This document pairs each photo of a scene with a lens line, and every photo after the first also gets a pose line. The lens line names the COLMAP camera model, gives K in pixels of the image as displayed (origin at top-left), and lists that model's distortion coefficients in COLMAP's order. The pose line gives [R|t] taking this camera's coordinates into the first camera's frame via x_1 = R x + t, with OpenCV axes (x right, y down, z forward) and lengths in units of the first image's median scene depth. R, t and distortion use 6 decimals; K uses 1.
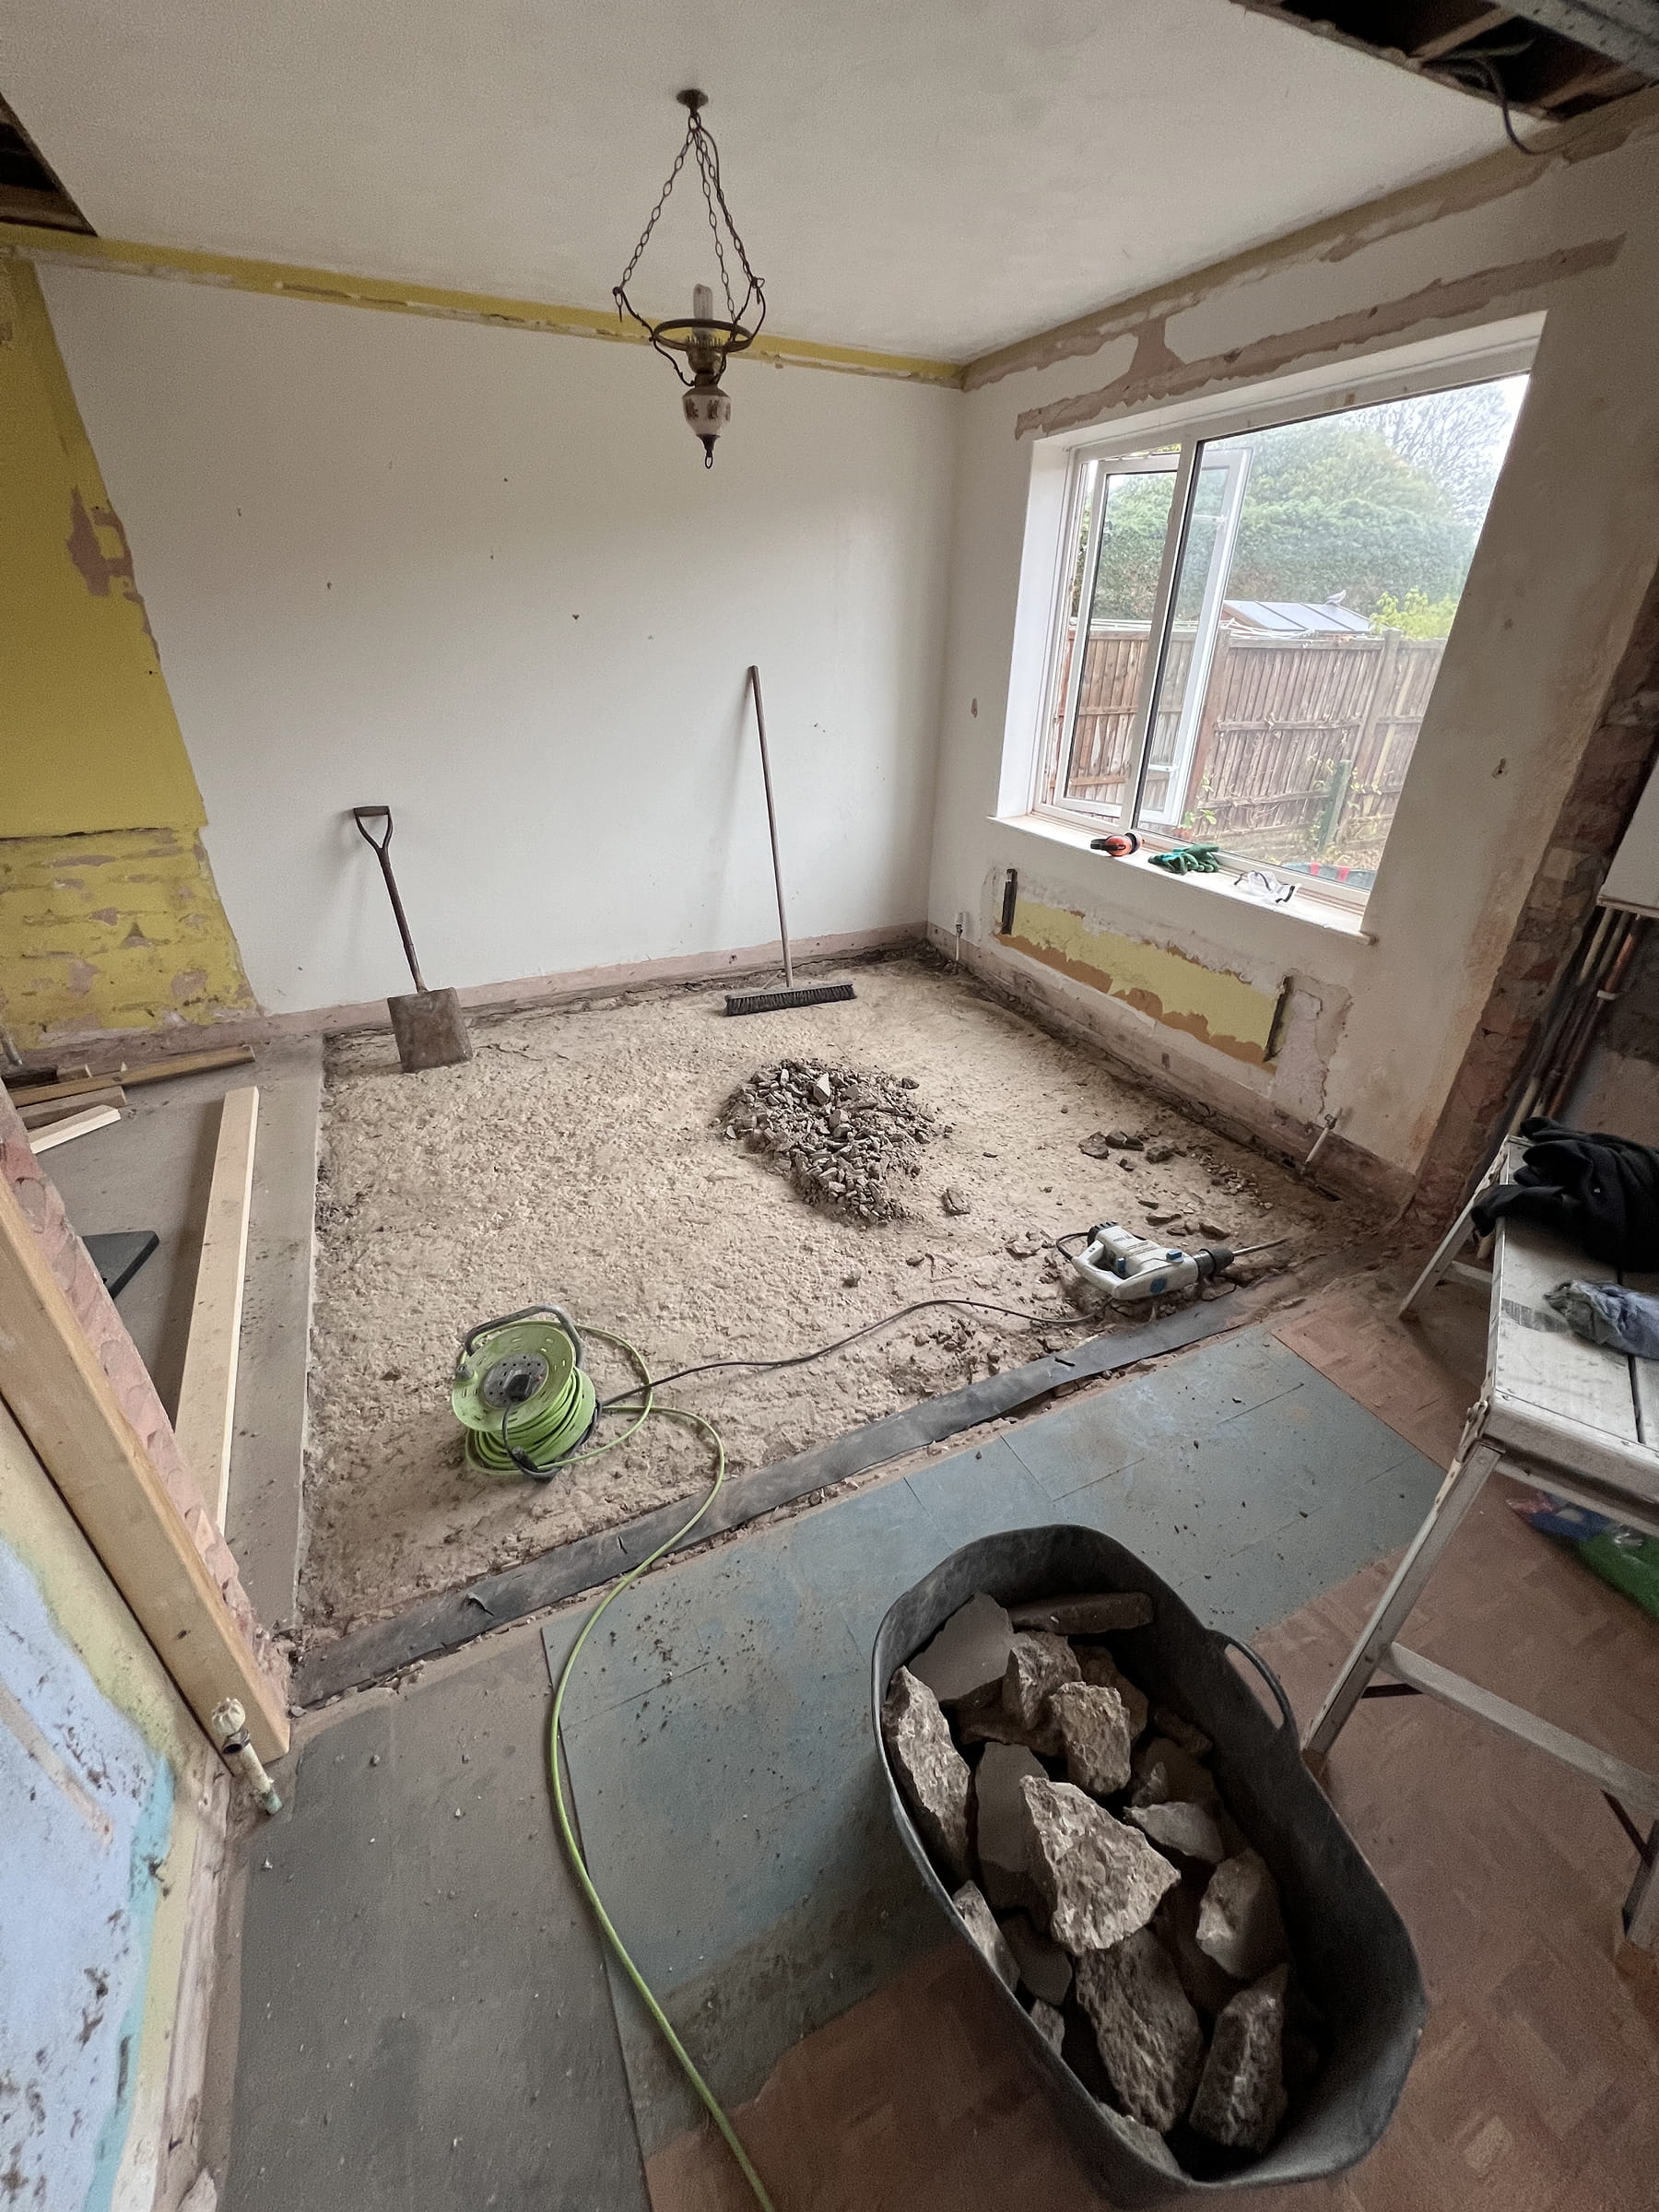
lens RADIAL K [[883.5, 0, 837.2], [0, 883.5, 1097.4], [0, 0, 1]] dist [-0.002192, -0.000004]
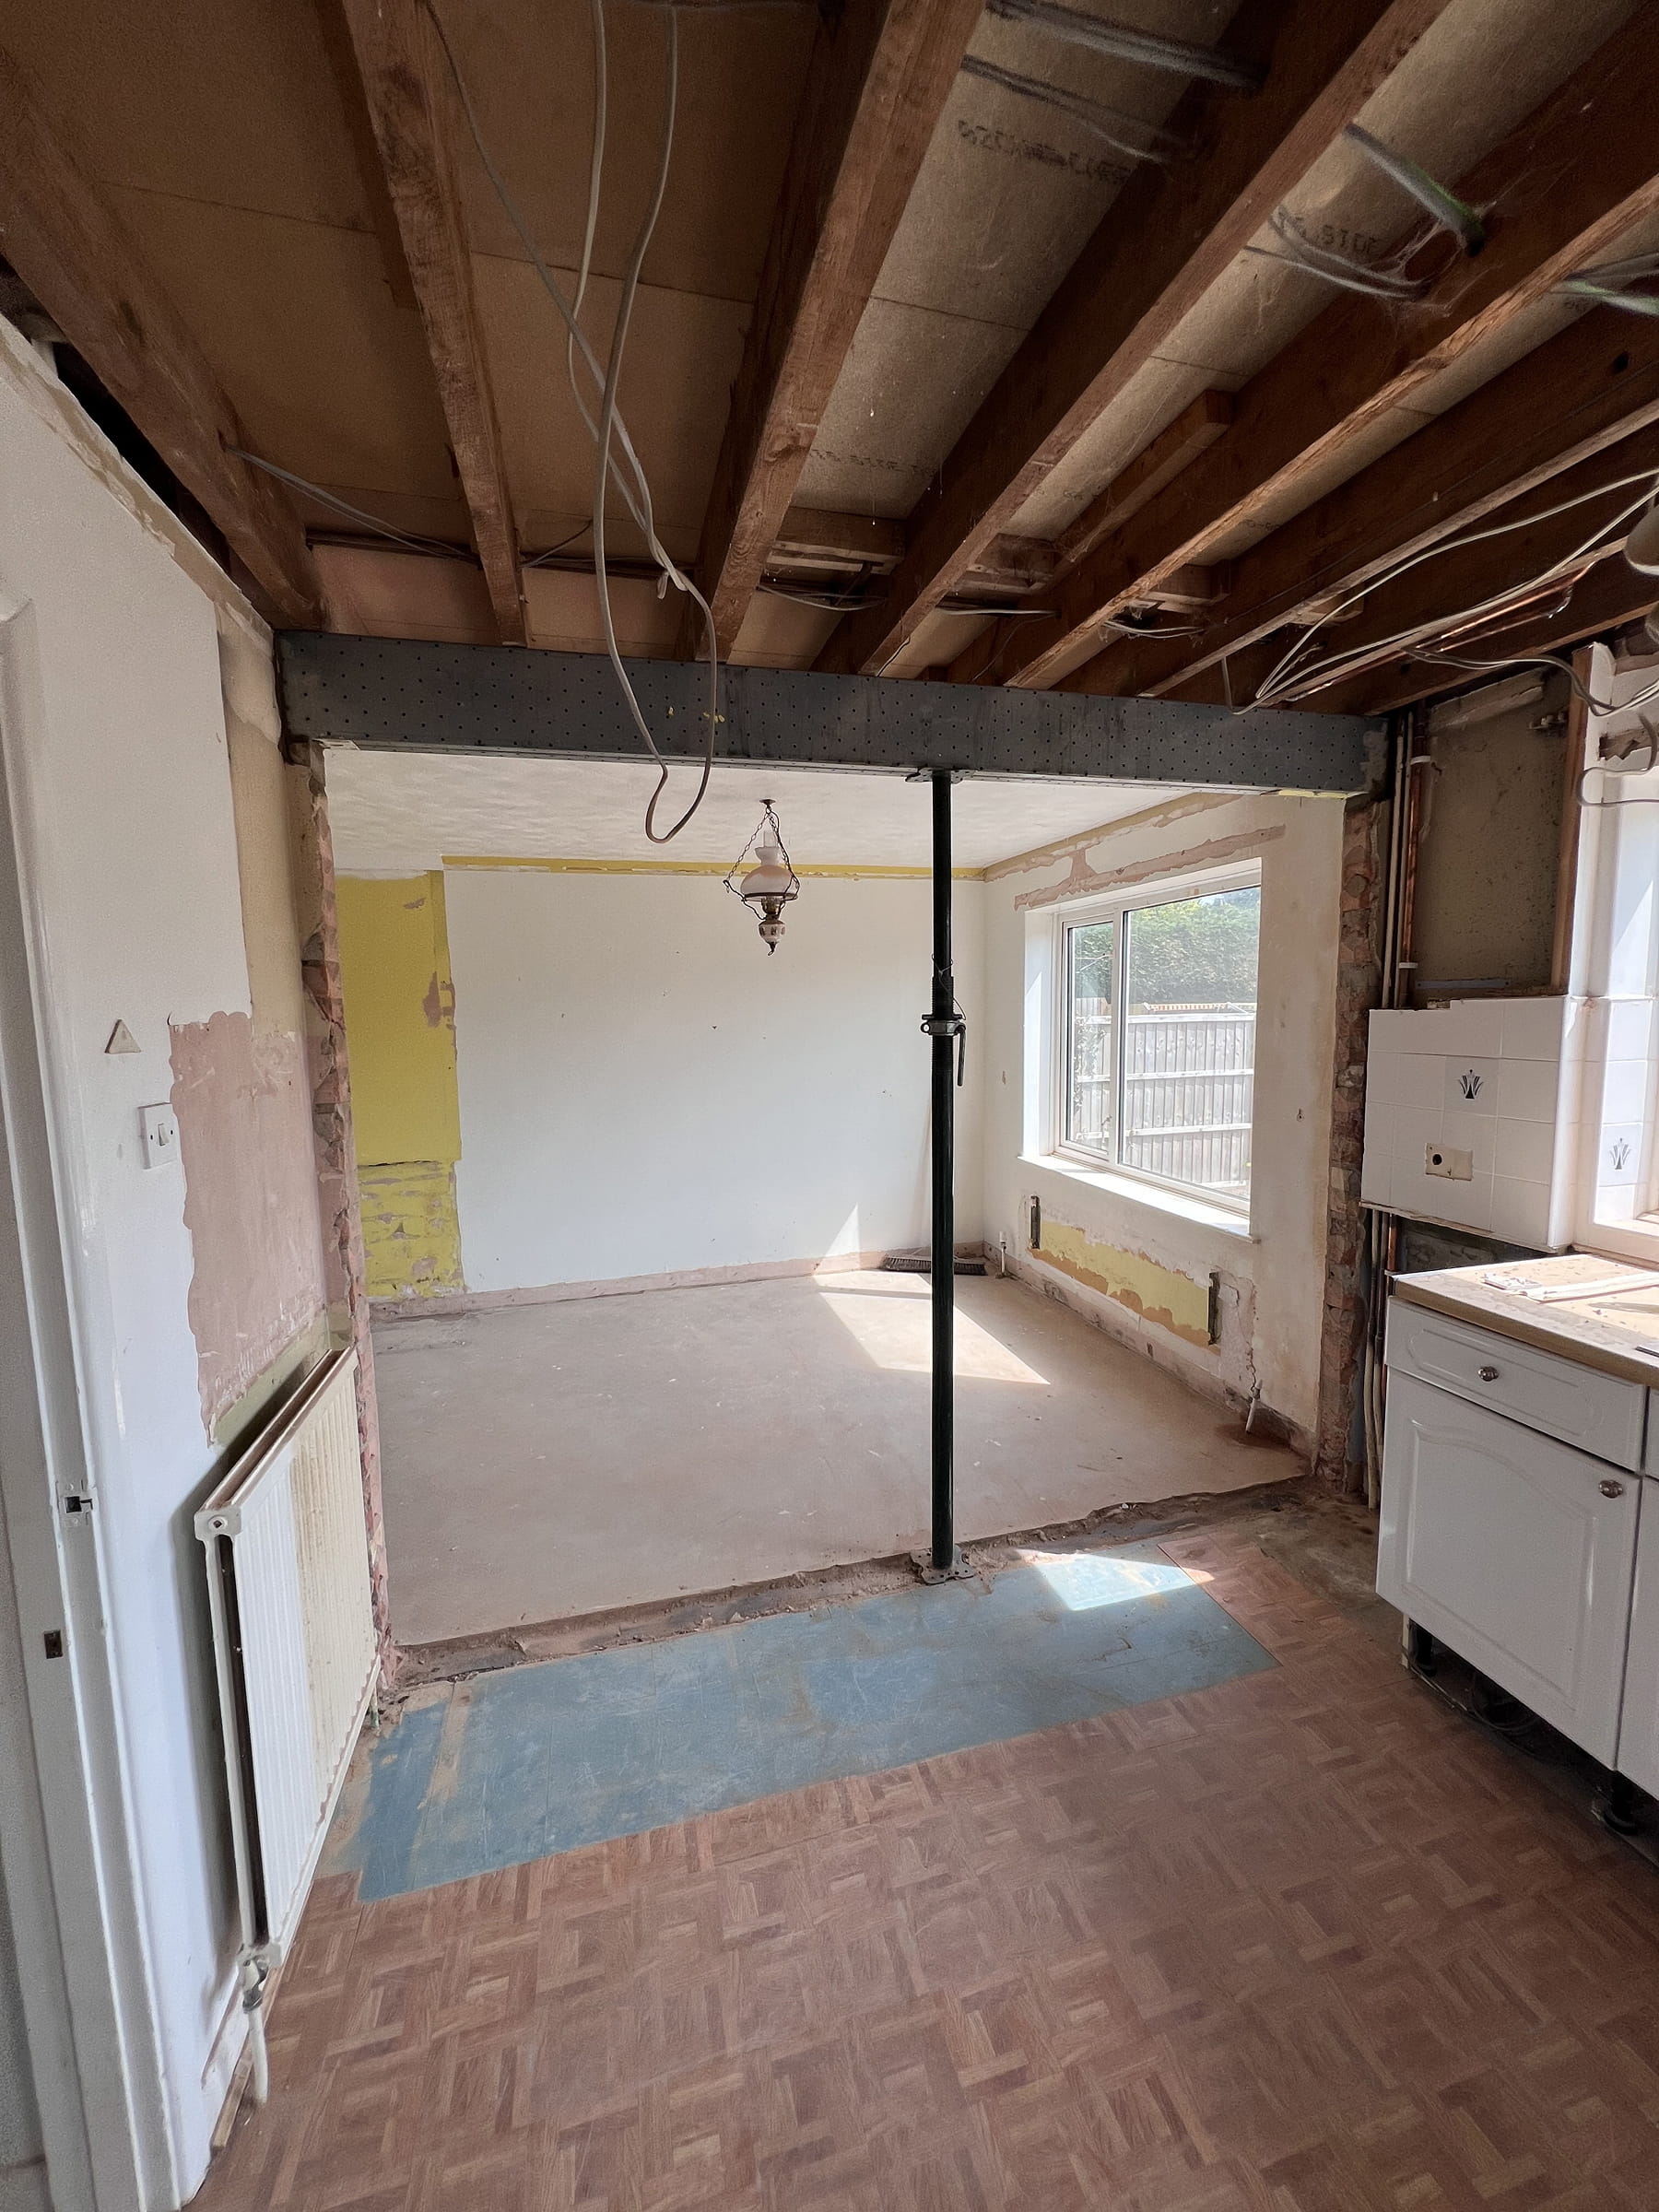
lens RADIAL K [[883.5, 0, 837.2], [0, 883.5, 1097.4], [0, 0, 1]] dist [-0.002192, -0.000004]
pose [[0.982813, -0.012837, -0.184156, 0.195464], [-0.058009, 0.925572, -0.374101, 0.119784], [0.175252, 0.378354, 0.908919, -0.295538]]
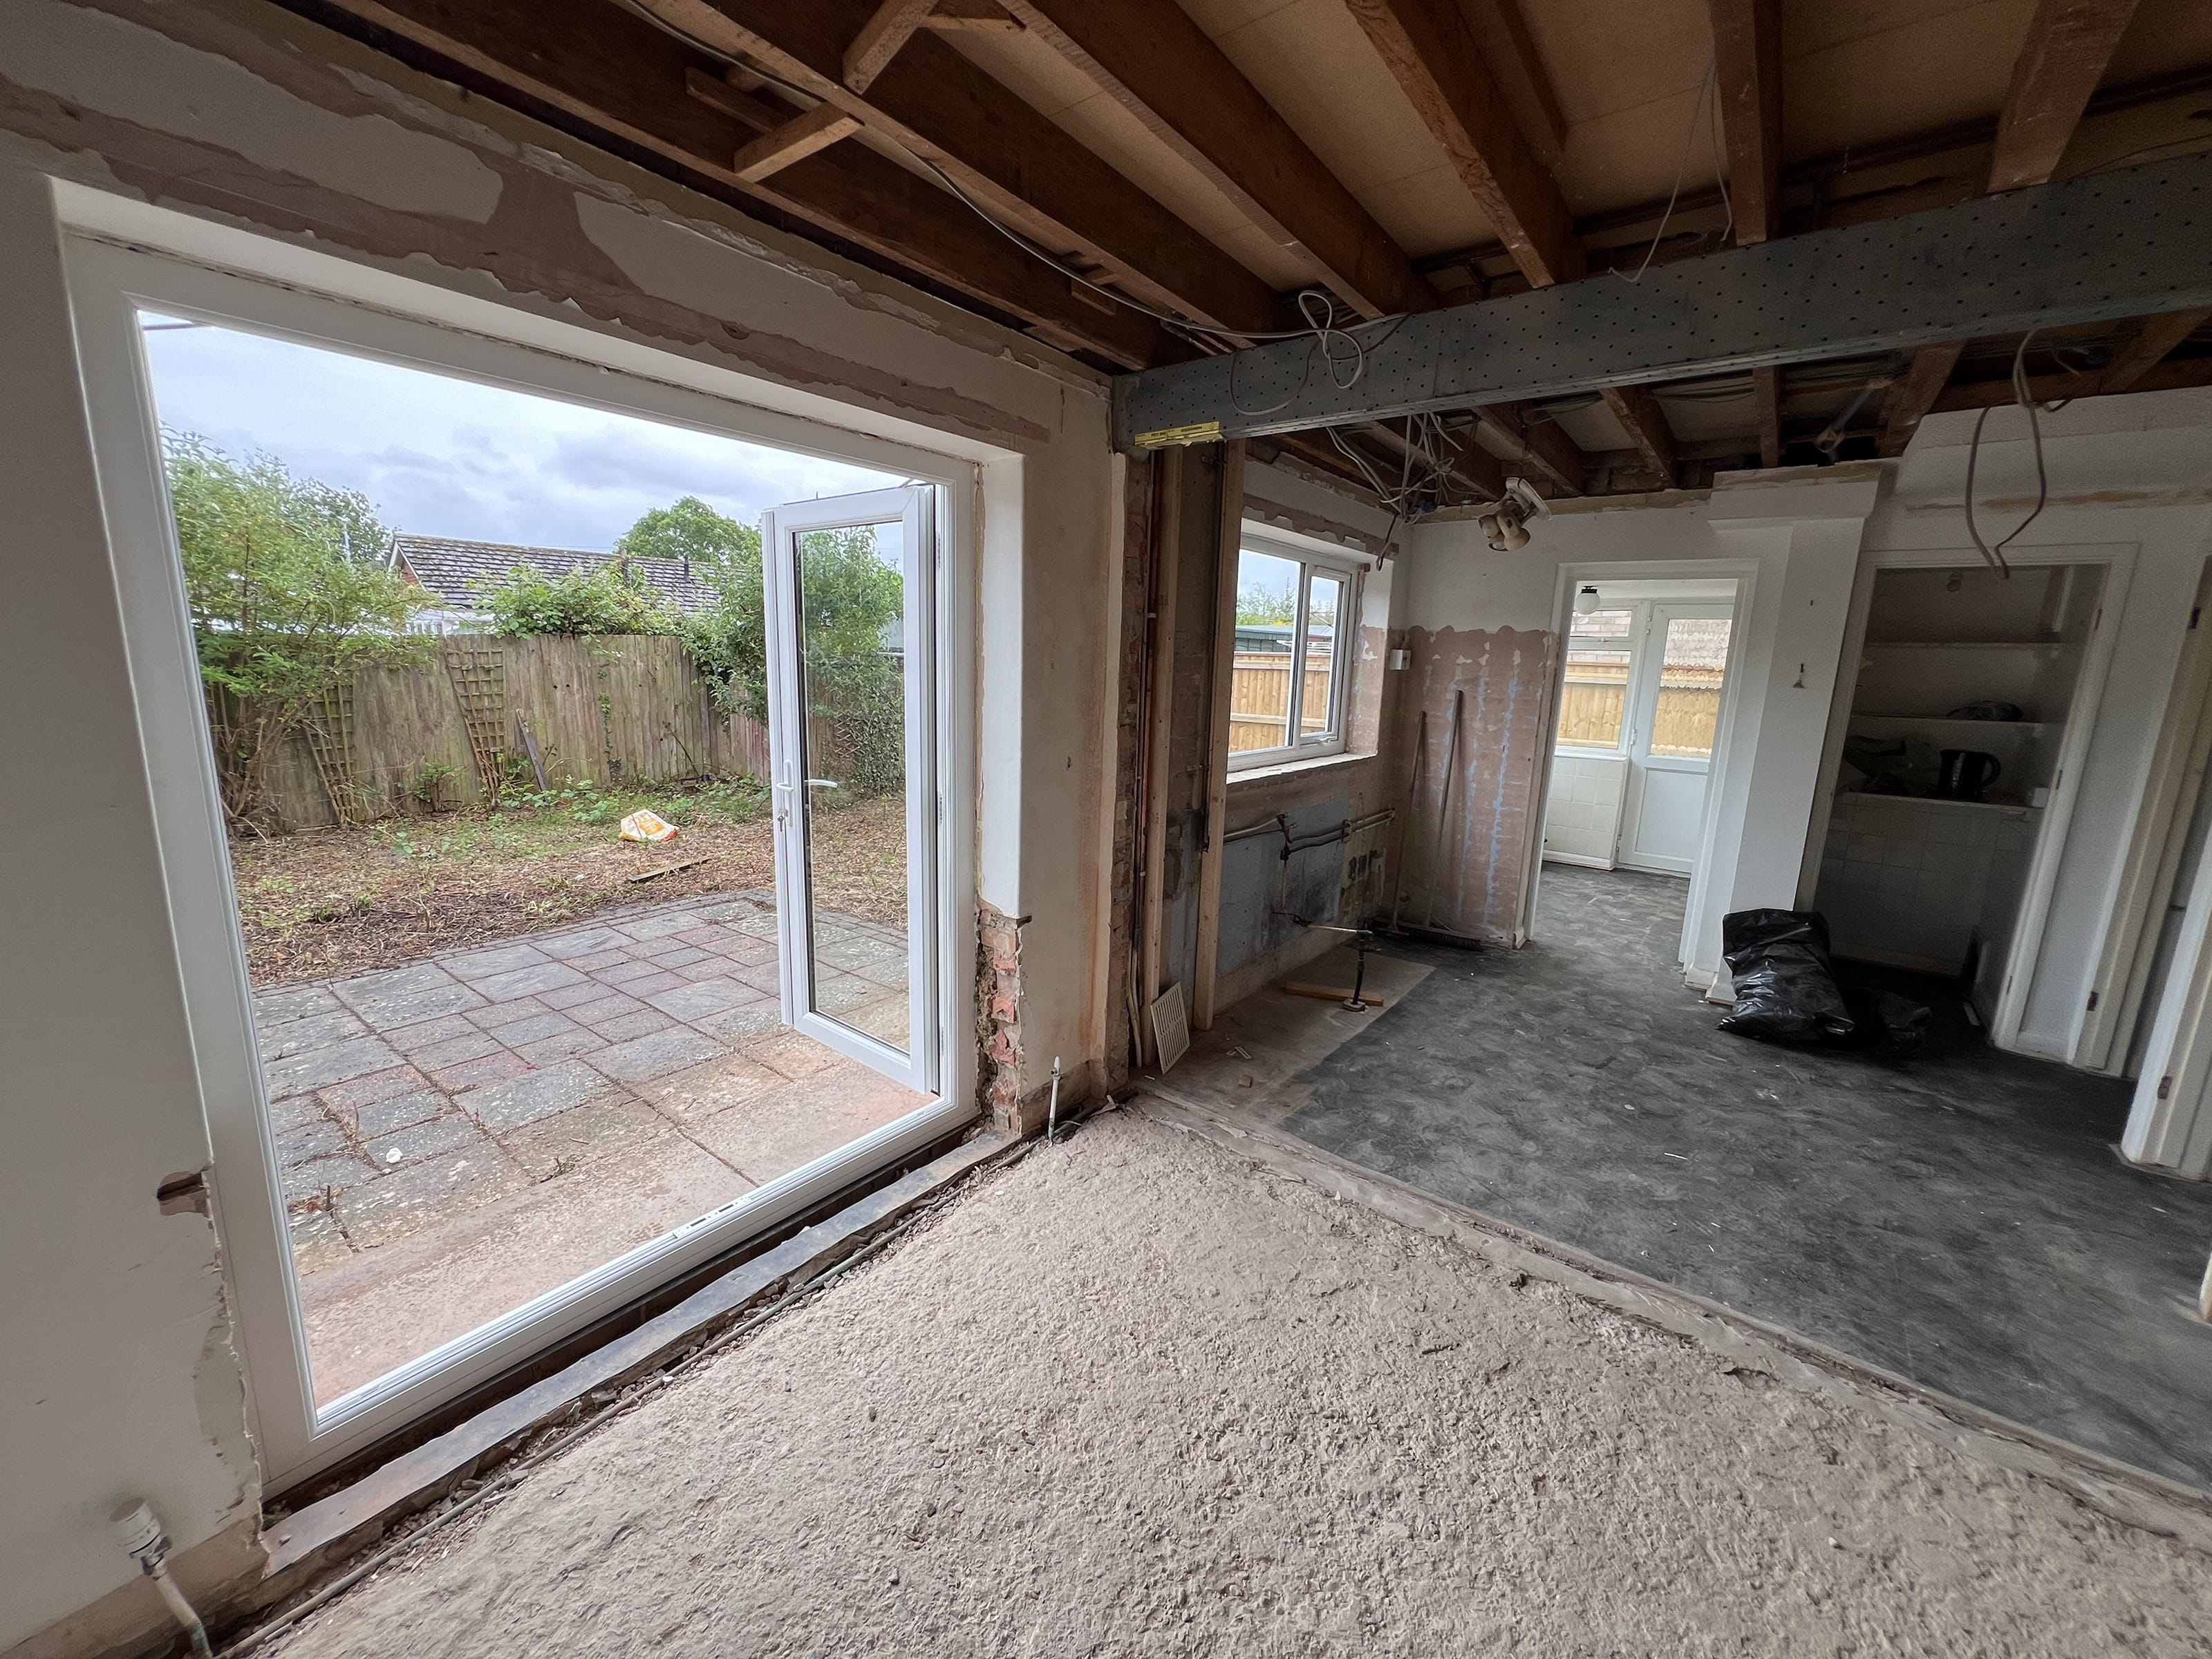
lens RADIAL K [[883.5, 0, 1106.0], [0, 883.5, 829.5], [0, 0, 1]] dist [-0.002192, -0.000004]
pose [[-0.445096, -0.198768, 0.873144, -0.321101], [0.393182, 0.832660, 0.389981, -0.546158], [-0.804548, 0.516884, -0.292461, 0.966011]]
